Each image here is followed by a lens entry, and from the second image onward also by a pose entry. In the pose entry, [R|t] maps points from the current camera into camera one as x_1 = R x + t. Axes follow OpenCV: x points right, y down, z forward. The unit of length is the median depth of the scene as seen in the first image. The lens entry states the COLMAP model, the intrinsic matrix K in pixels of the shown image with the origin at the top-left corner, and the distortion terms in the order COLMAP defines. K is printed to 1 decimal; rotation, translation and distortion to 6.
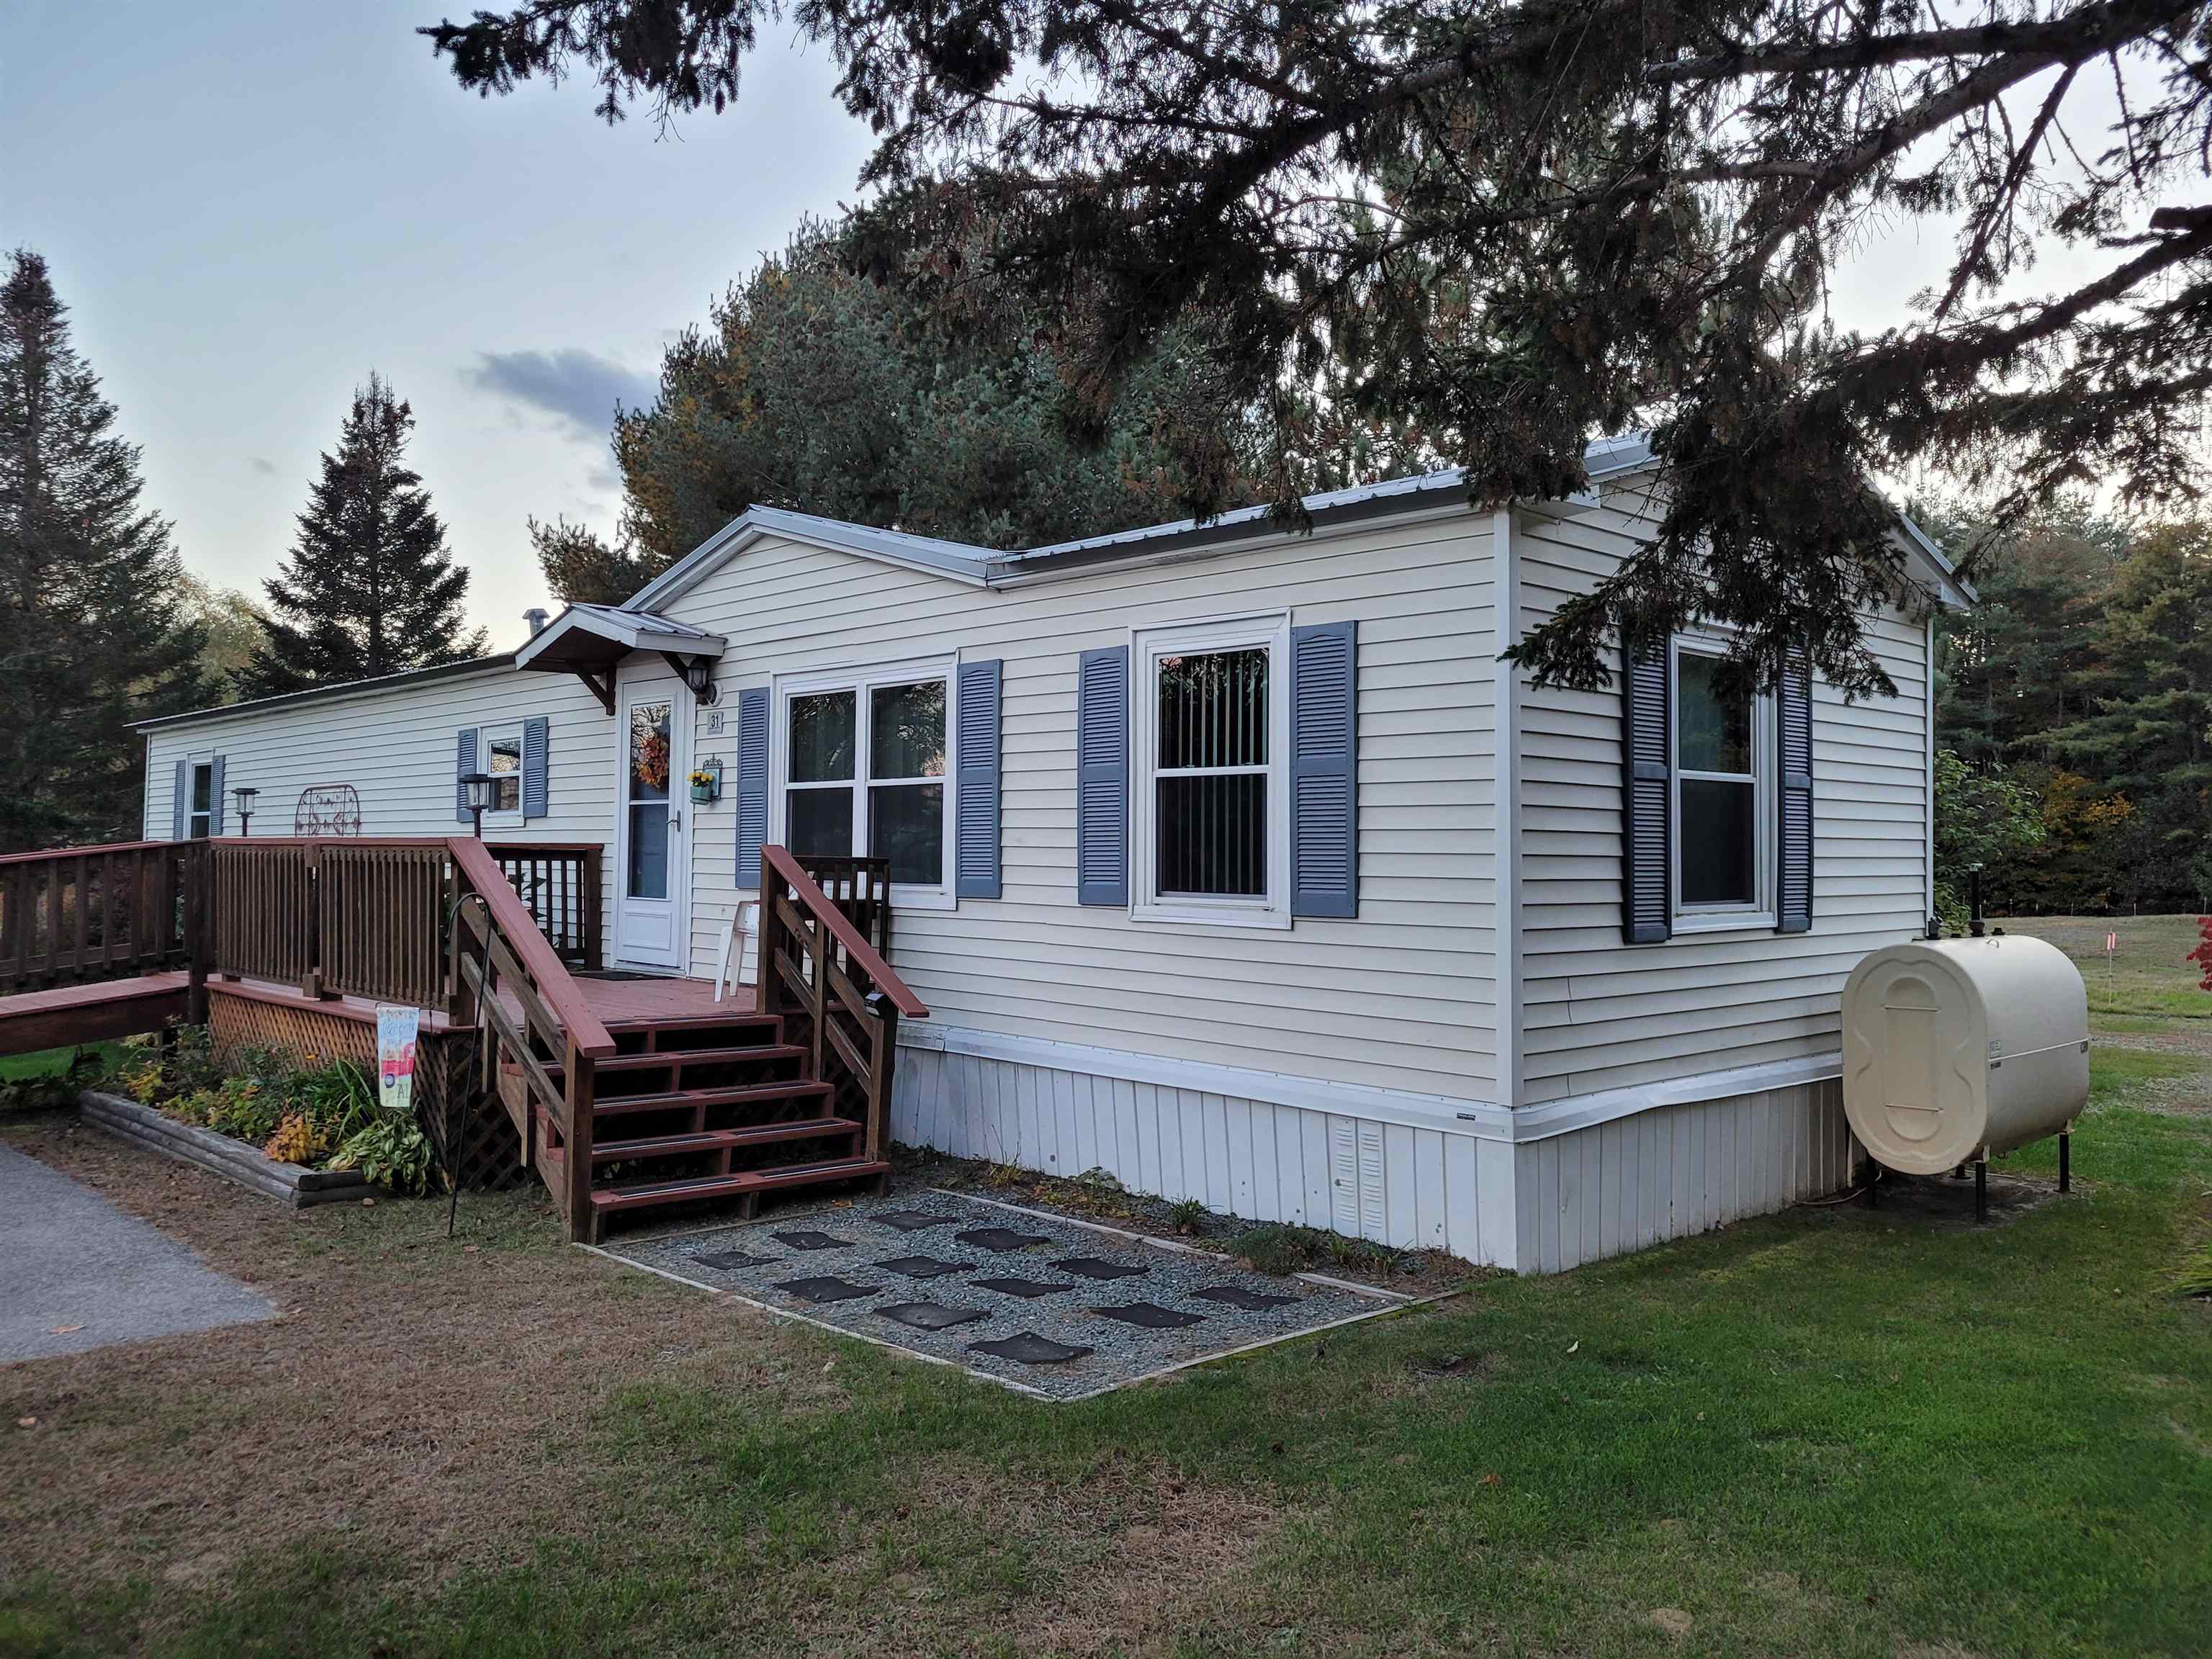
lens RADIAL K [[1675.5, 0, 1104.4], [0, 1675.5, 854.3], [0, 0, 1]] dist [0.103350, -0.055822]
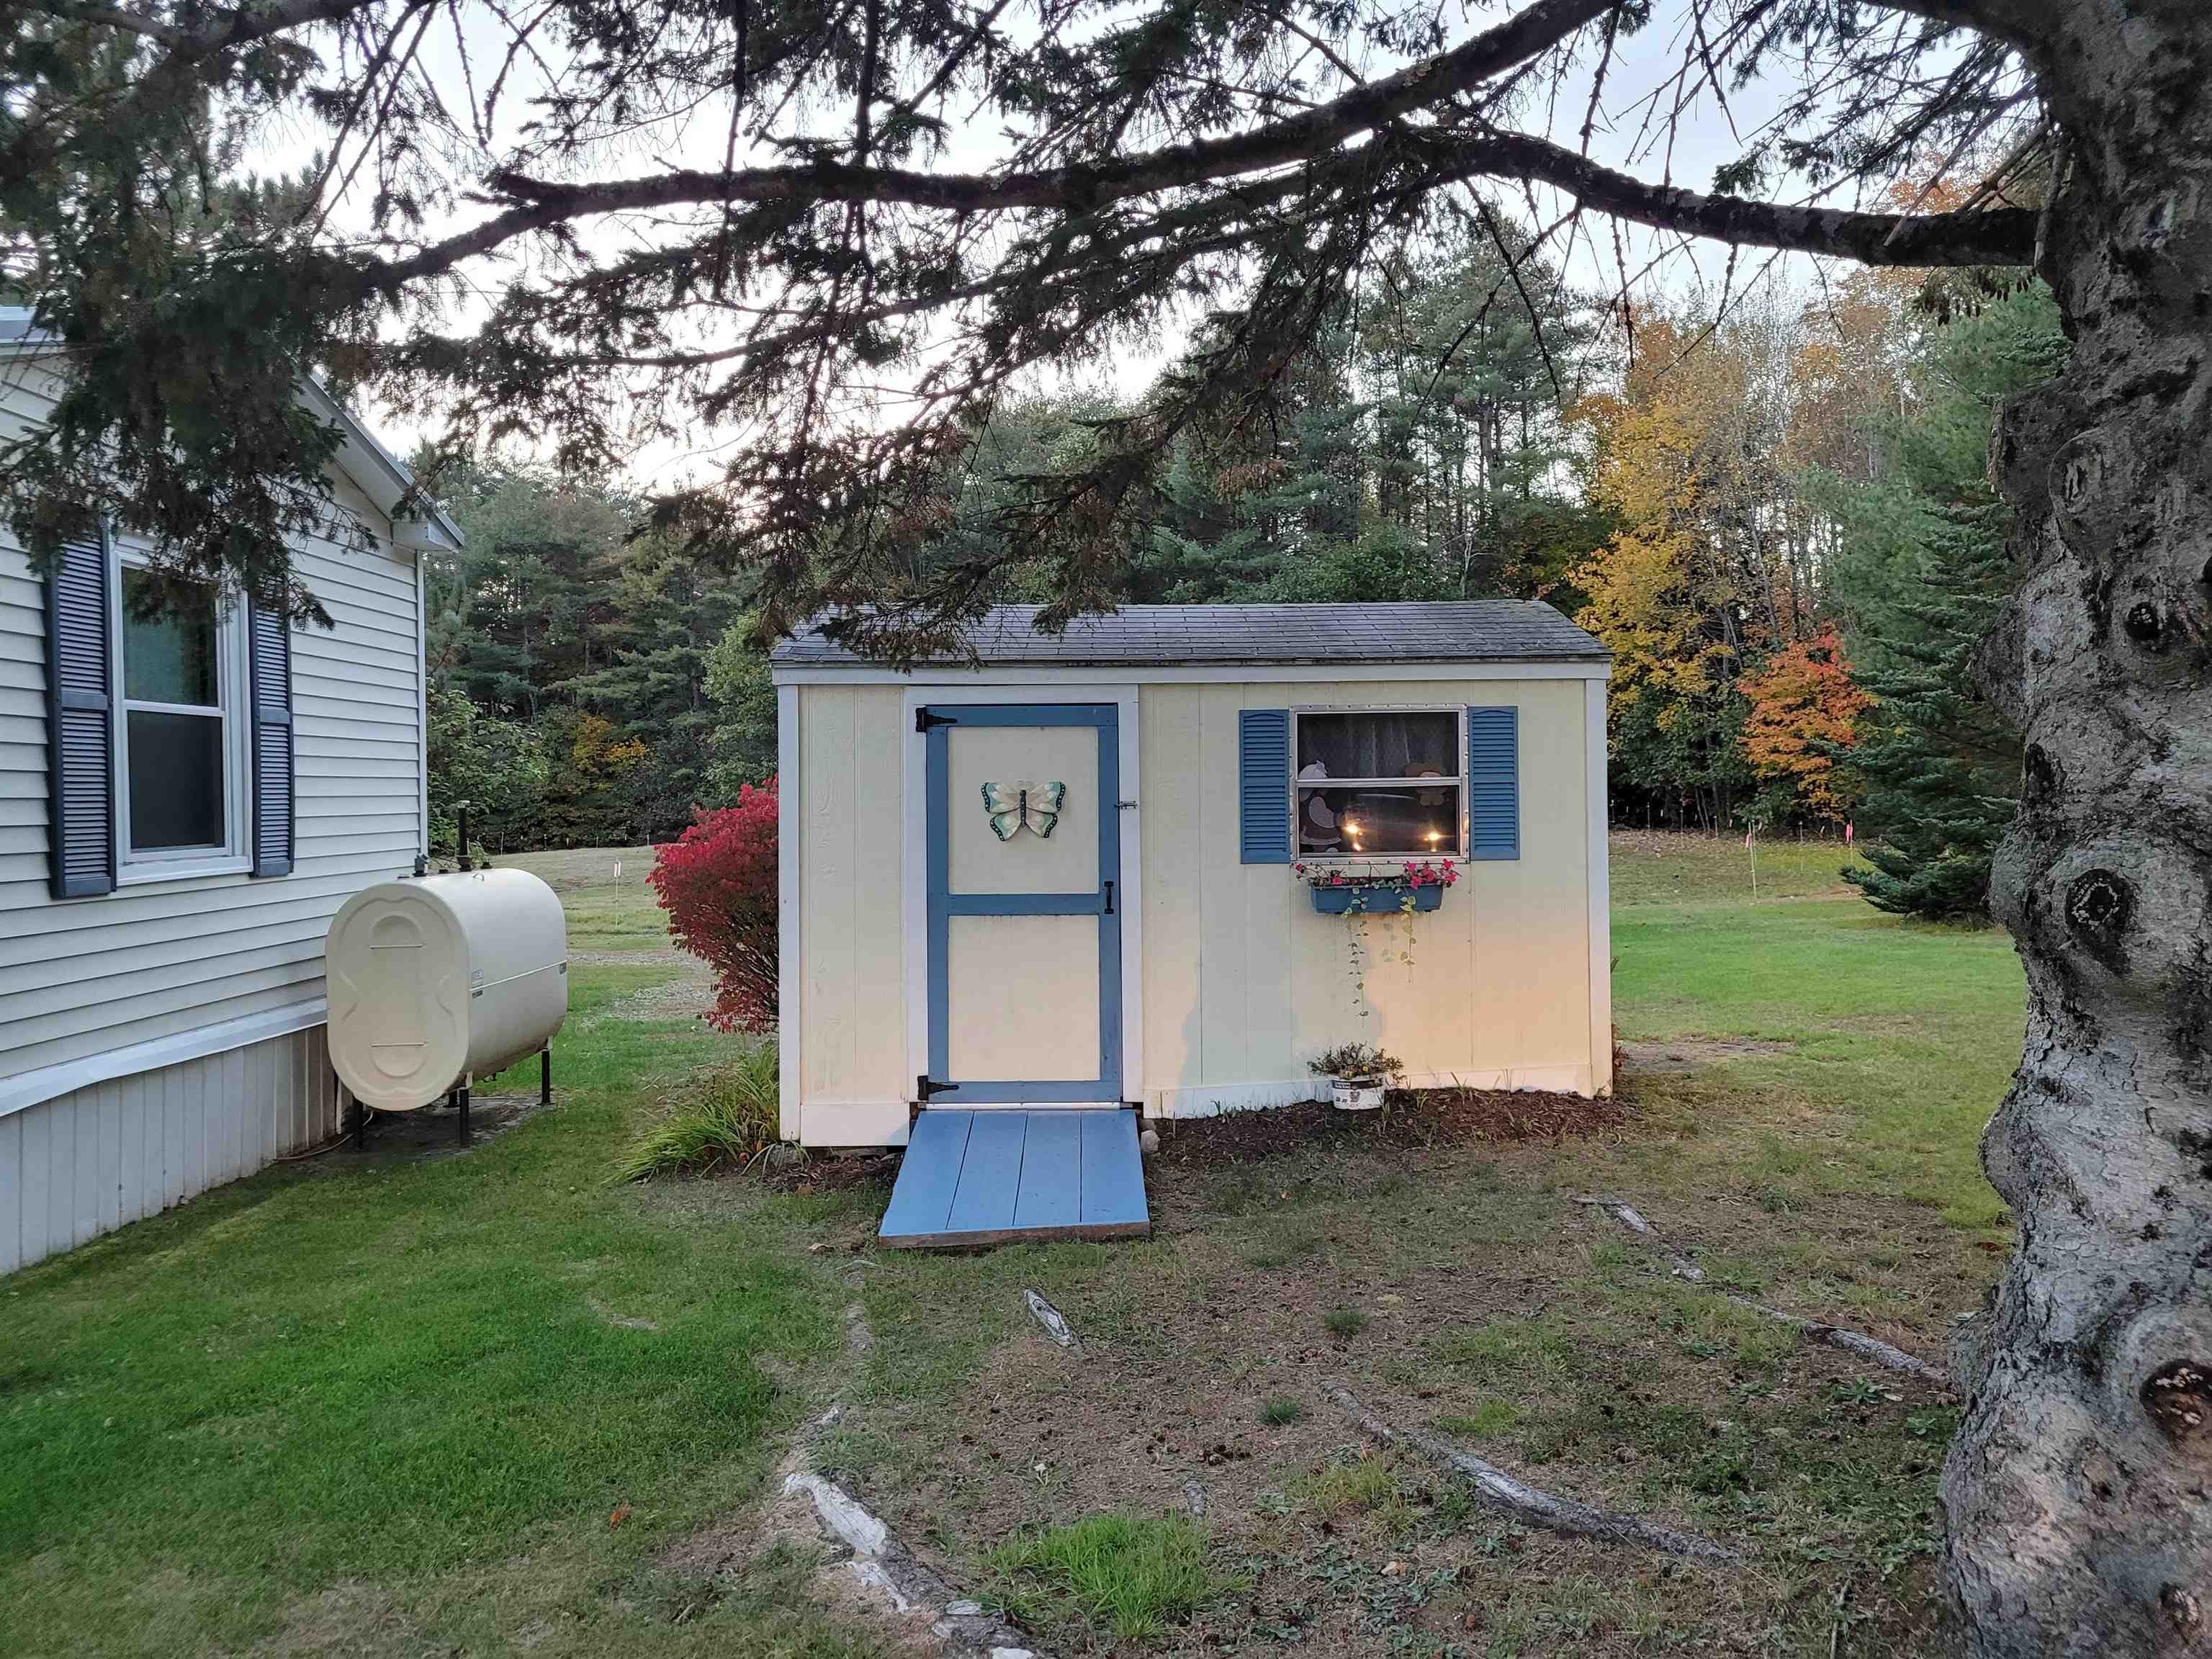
lens RADIAL K [[1675.5, 0, 1104.4], [0, 1675.5, 854.3], [0, 0, 1]] dist [0.103350, -0.055822]
pose [[0.731150, -0.039211, 0.681089, 0.099731], [0.016696, 0.999076, 0.039594, 0.003938], [-0.682013, -0.017578, 0.731129, -0.009601]]
